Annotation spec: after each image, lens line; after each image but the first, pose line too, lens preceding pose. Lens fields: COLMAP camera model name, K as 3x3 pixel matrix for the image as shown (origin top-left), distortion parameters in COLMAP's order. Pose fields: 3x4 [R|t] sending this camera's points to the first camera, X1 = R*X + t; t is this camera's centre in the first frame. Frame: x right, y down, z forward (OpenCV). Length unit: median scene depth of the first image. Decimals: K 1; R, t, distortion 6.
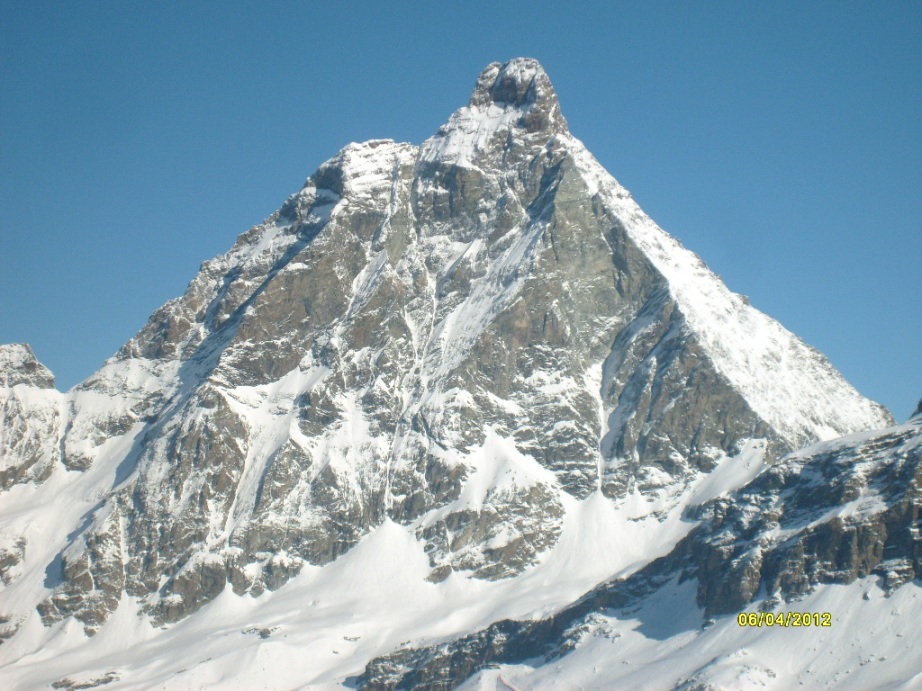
lens RADIAL K [[2792.3, 0, 461.0], [0, 2792.3, 348.2], [0, 0, 1]] dist [0.186286, 0.000000]
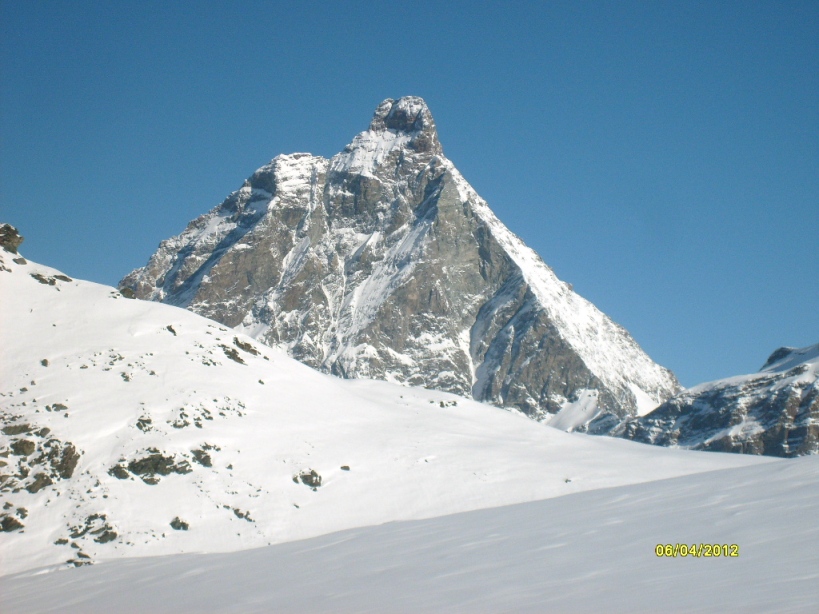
lens RADIAL K [[2254.5, 0, 409.6], [0, 2254.5, 305.1], [0, 0, 1]] dist [0.072892, 0.000000]
pose [[0.993427, 0.038432, 0.107826, -0.092318], [-0.036628, 0.999155, -0.018659, 0.014718], [-0.108452, 0.014586, 0.993995, -0.054464]]
